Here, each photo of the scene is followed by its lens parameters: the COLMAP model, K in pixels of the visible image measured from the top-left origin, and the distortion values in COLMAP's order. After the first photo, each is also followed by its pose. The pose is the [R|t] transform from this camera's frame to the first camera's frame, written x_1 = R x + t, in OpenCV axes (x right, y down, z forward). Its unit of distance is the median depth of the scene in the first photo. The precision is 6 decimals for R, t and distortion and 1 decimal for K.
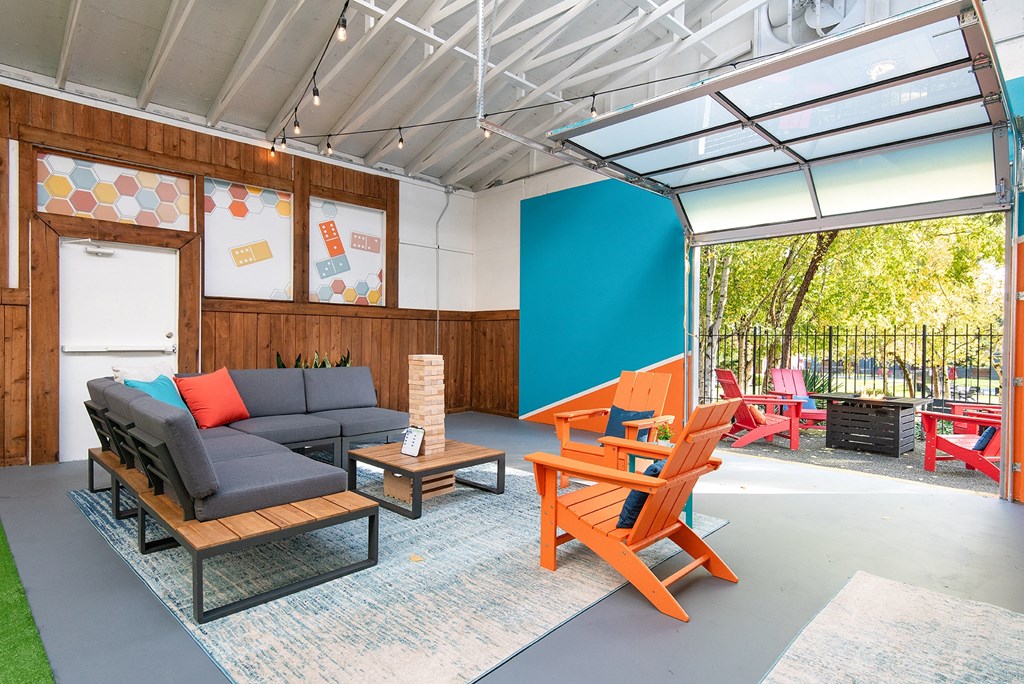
lens RADIAL K [[542.1, 0, 512.0], [0, 542.1, 342.0], [0, 0, 1]] dist [-0.001255, -0.000645]
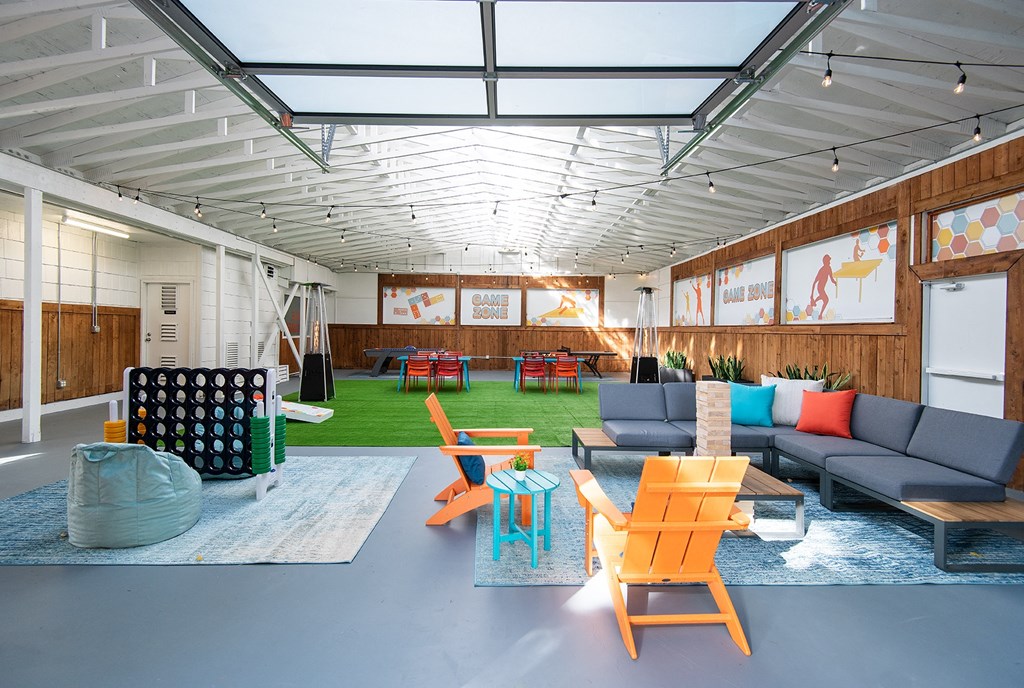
lens RADIAL K [[542.1, 0, 512.0], [0, 542.1, 344.0], [0, 0, 1]] dist [-0.001255, -0.000645]
pose [[-0.703214, -0.000854, -0.710977, 0.687892], [-0.026937, 0.999313, 0.025443, -0.052221], [0.710467, 0.037044, -0.702754, 1.138114]]
